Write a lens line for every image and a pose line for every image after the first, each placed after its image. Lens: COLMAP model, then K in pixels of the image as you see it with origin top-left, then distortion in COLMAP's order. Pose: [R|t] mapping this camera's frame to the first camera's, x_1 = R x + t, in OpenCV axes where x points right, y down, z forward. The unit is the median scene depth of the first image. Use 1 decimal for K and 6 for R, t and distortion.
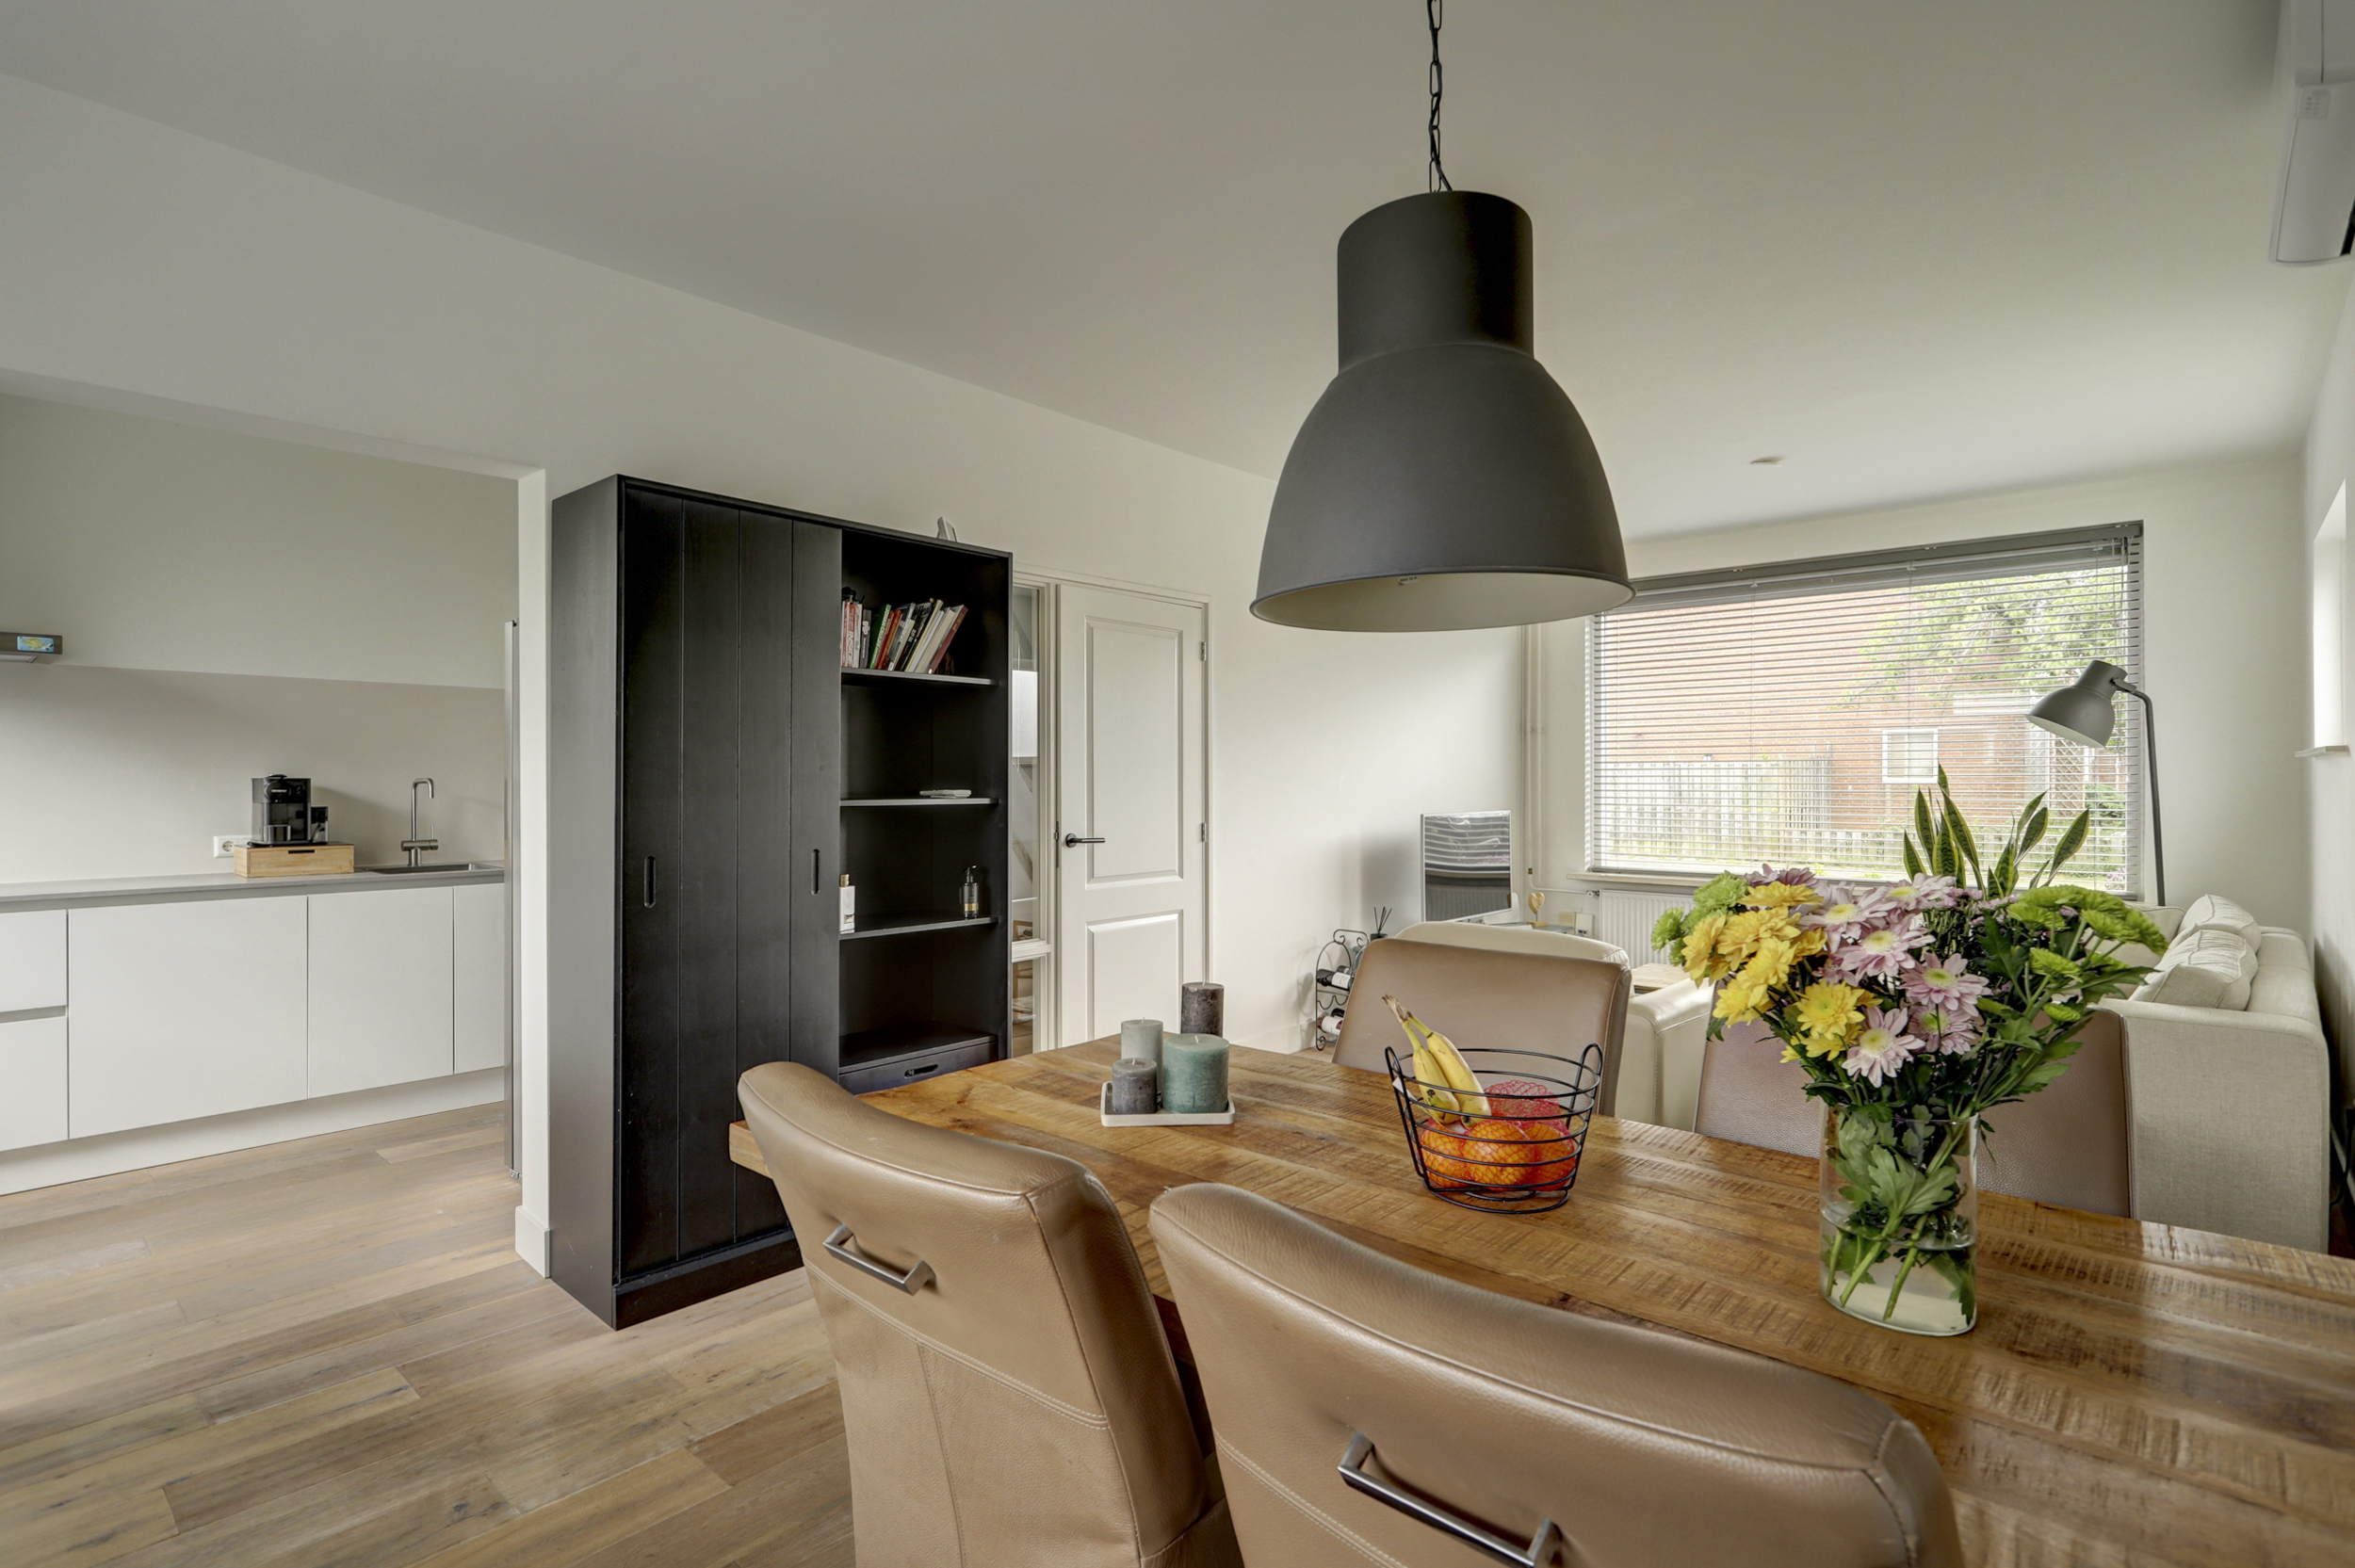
lens RADIAL K [[1161.8, 0, 1177.5], [0, 1161.8, 784.0], [0, 0, 1]] dist [0.009563, 0.000712]
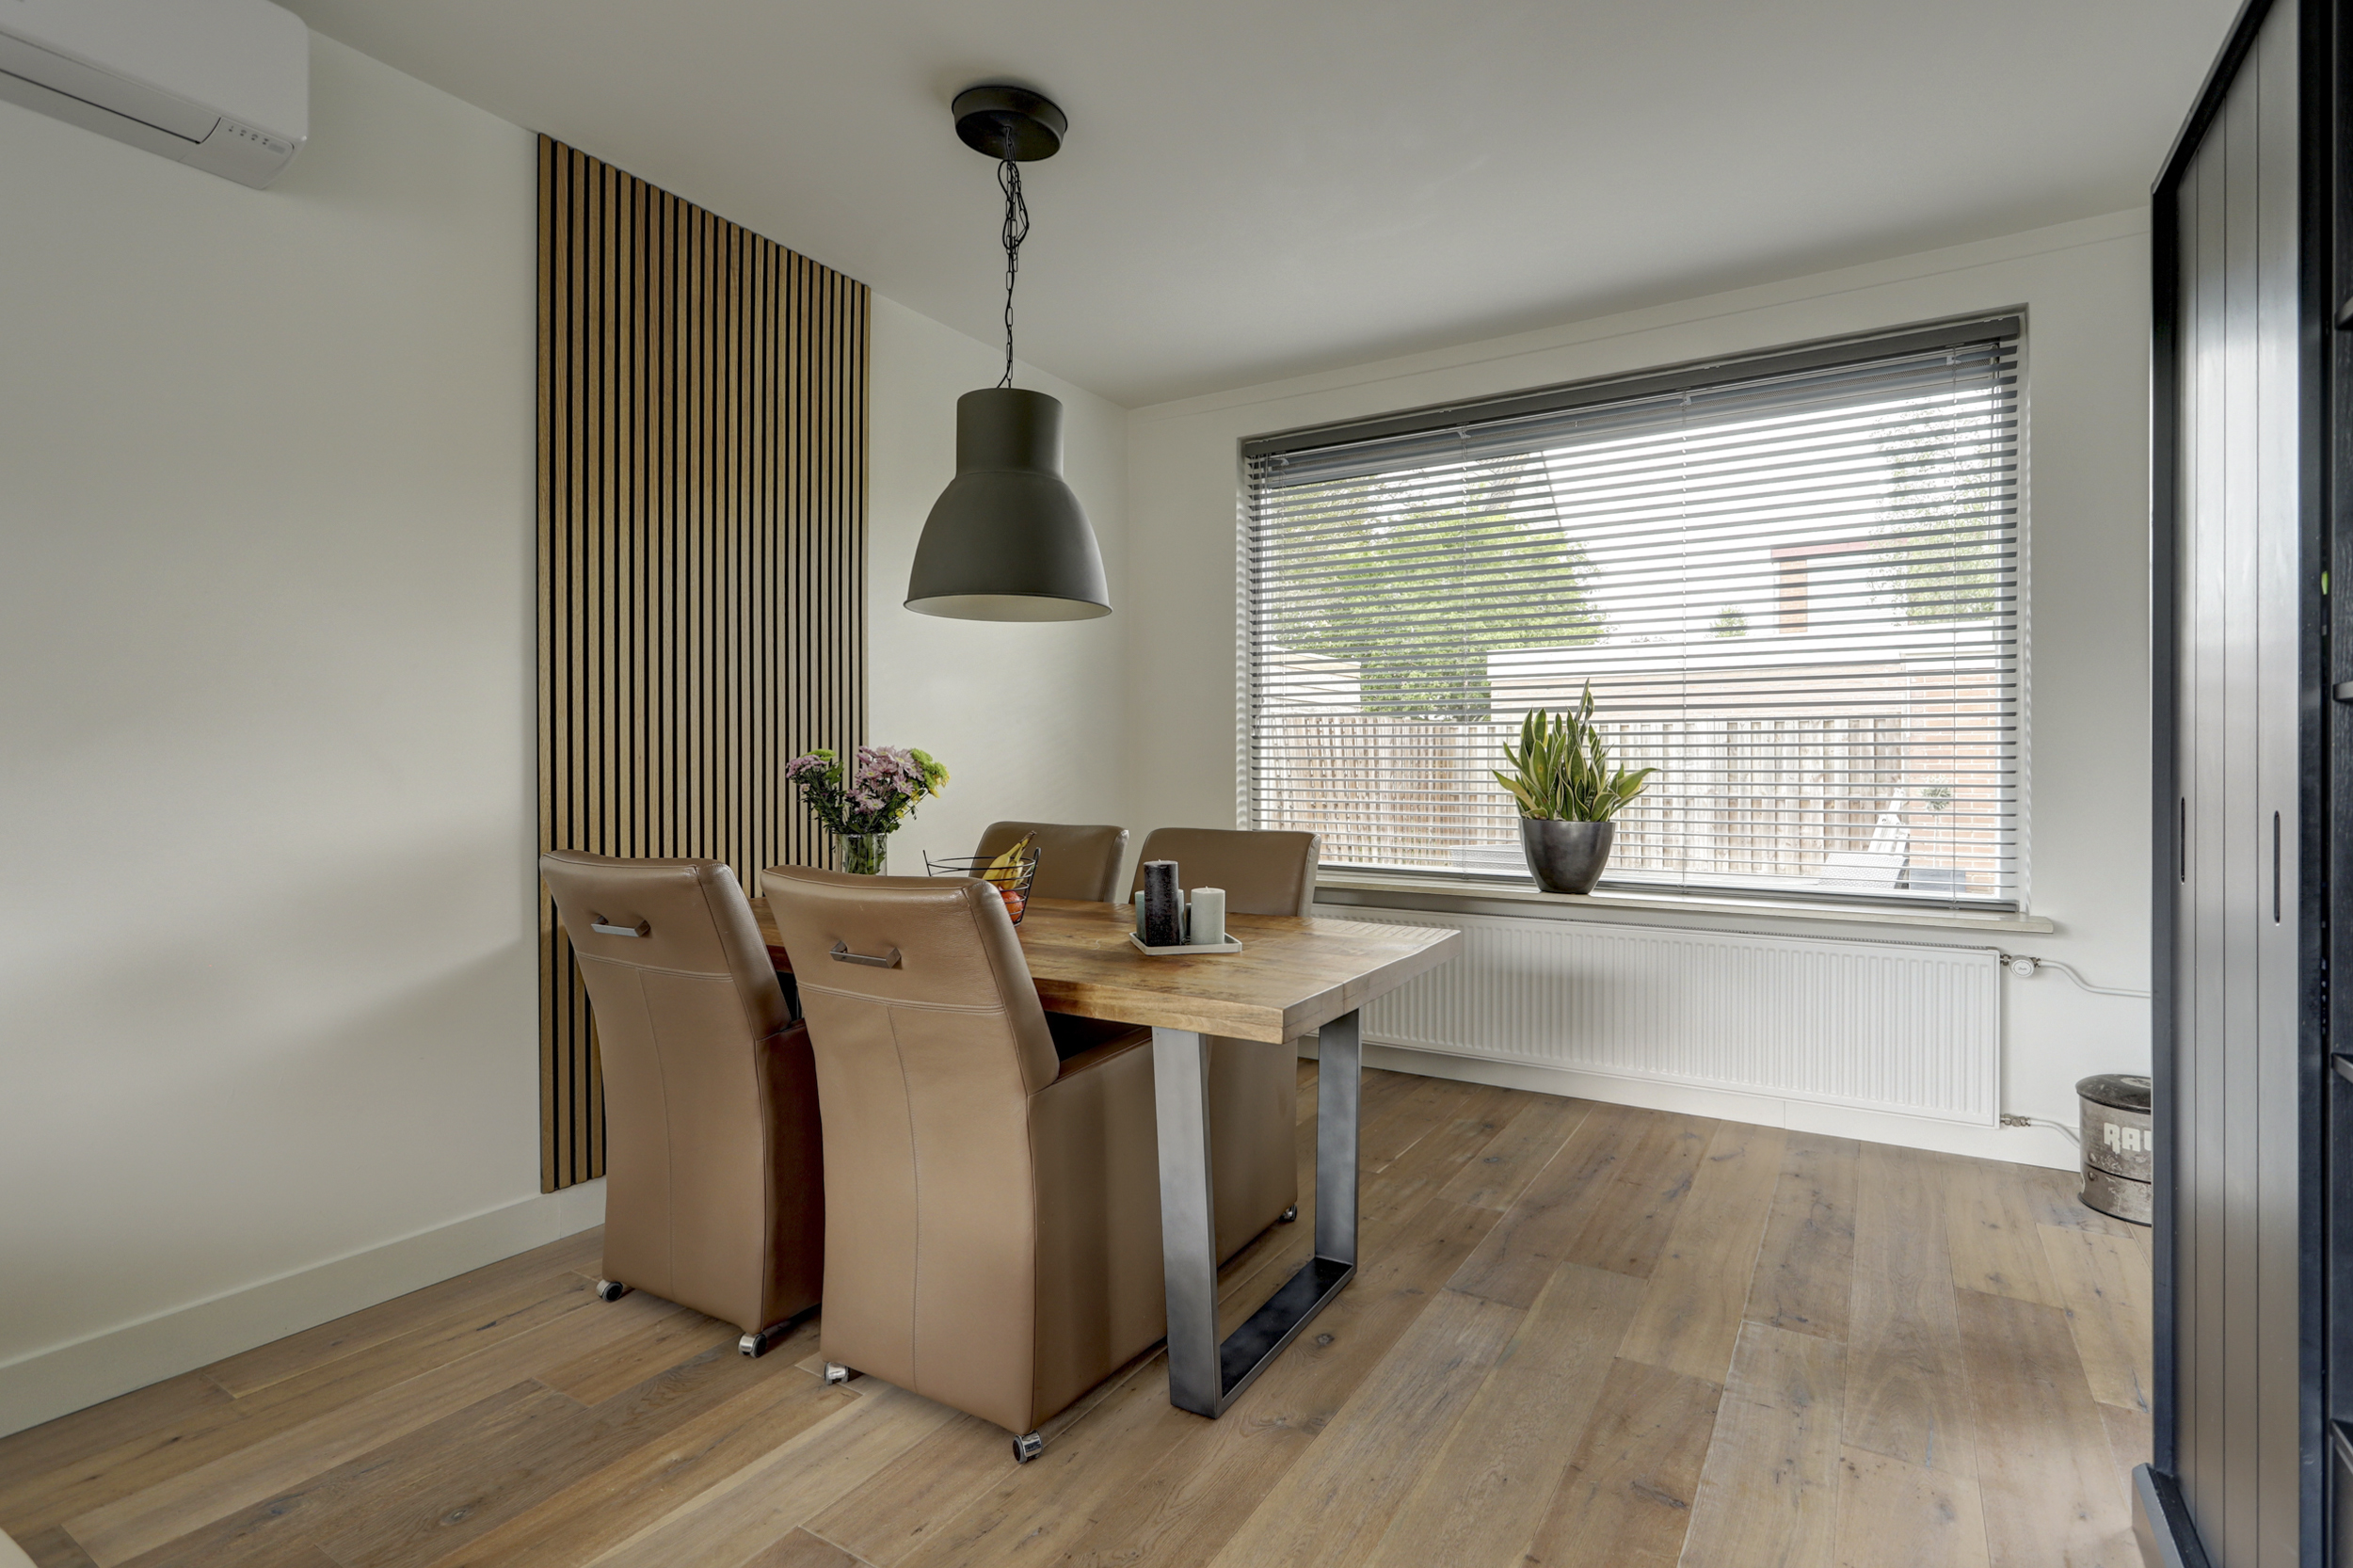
lens RADIAL K [[1151.3, 0, 1172.6], [0, 1151.3, 762.1], [0, 0, 1]] dist [-0.001229, 0.000096]
pose [[-0.984647, -0.002085, -0.174543, 0.077075], [-0.002789, 0.999989, 0.003786, 0.026238], [0.174533, 0.004214, -0.984642, 0.787603]]
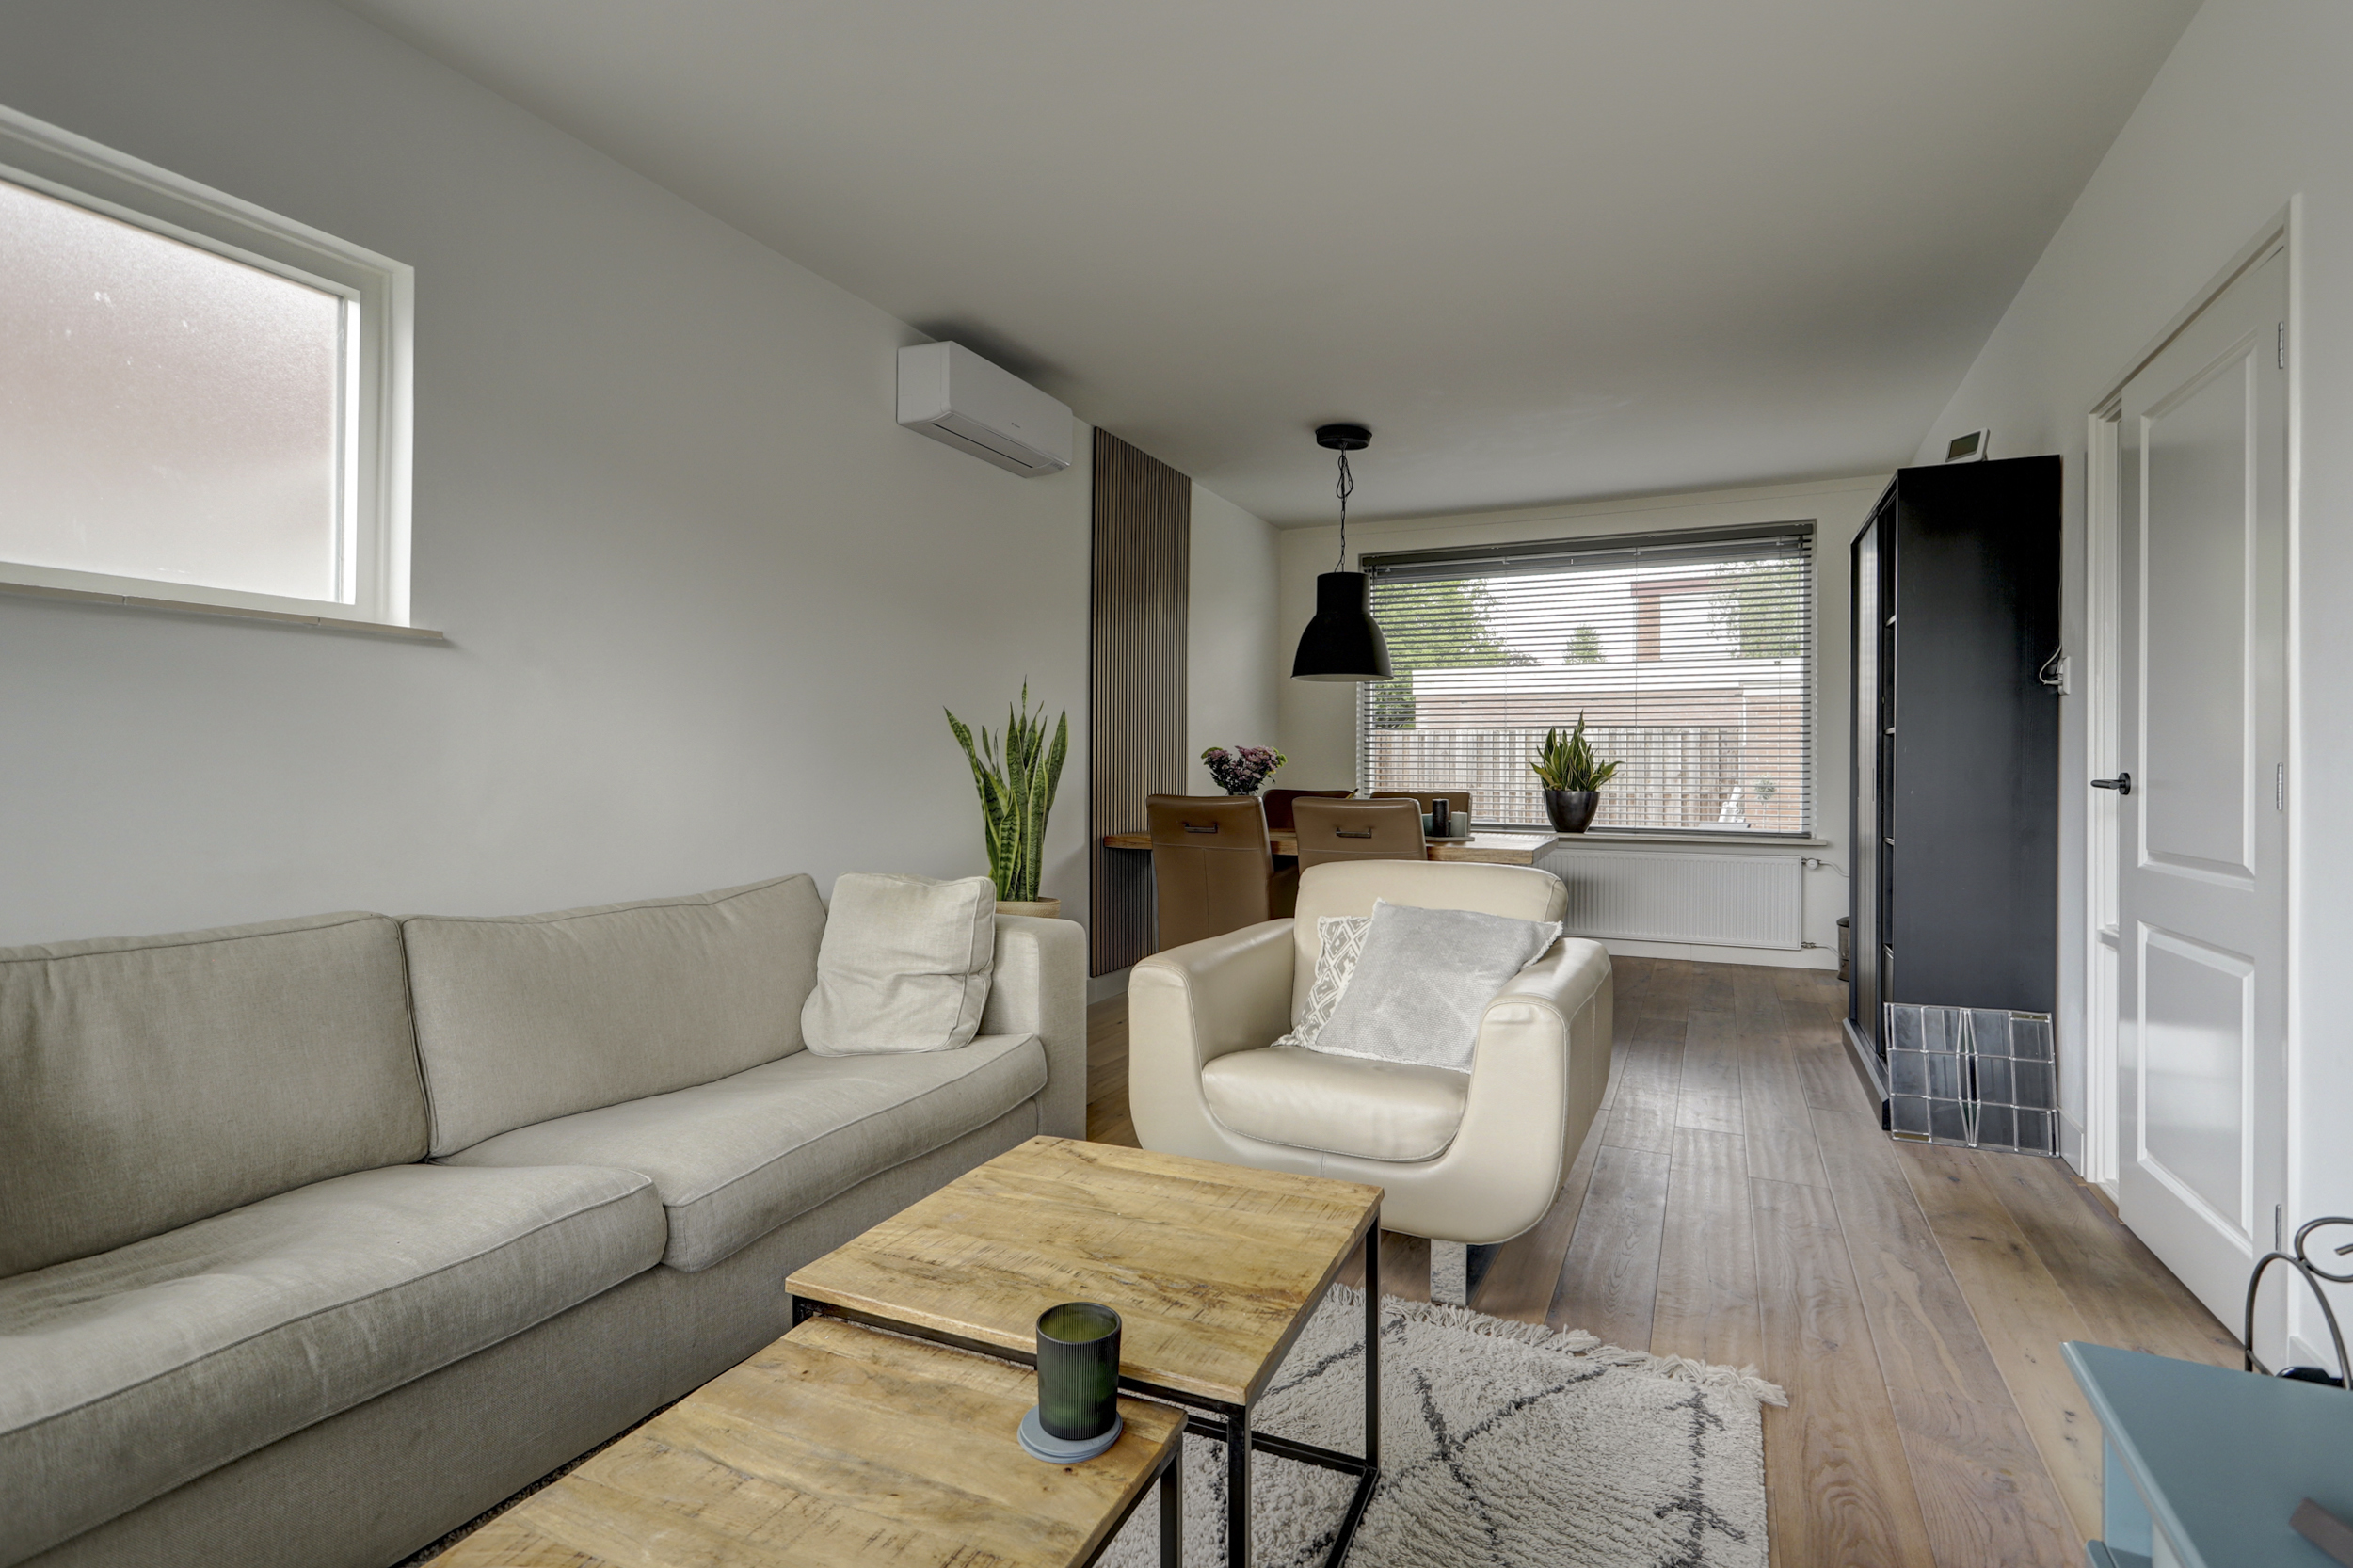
lens RADIAL K [[1151.3, 0, 1172.6], [0, 1151.3, 762.1], [0, 0, 1]] dist [-0.001229, 0.000096]
pose [[-0.957797, -0.008280, -0.287327, 0.482174], [-0.008680, 0.999962, 0.000116, 0.036578], [0.287315, 0.002605, -0.957832, 1.195275]]
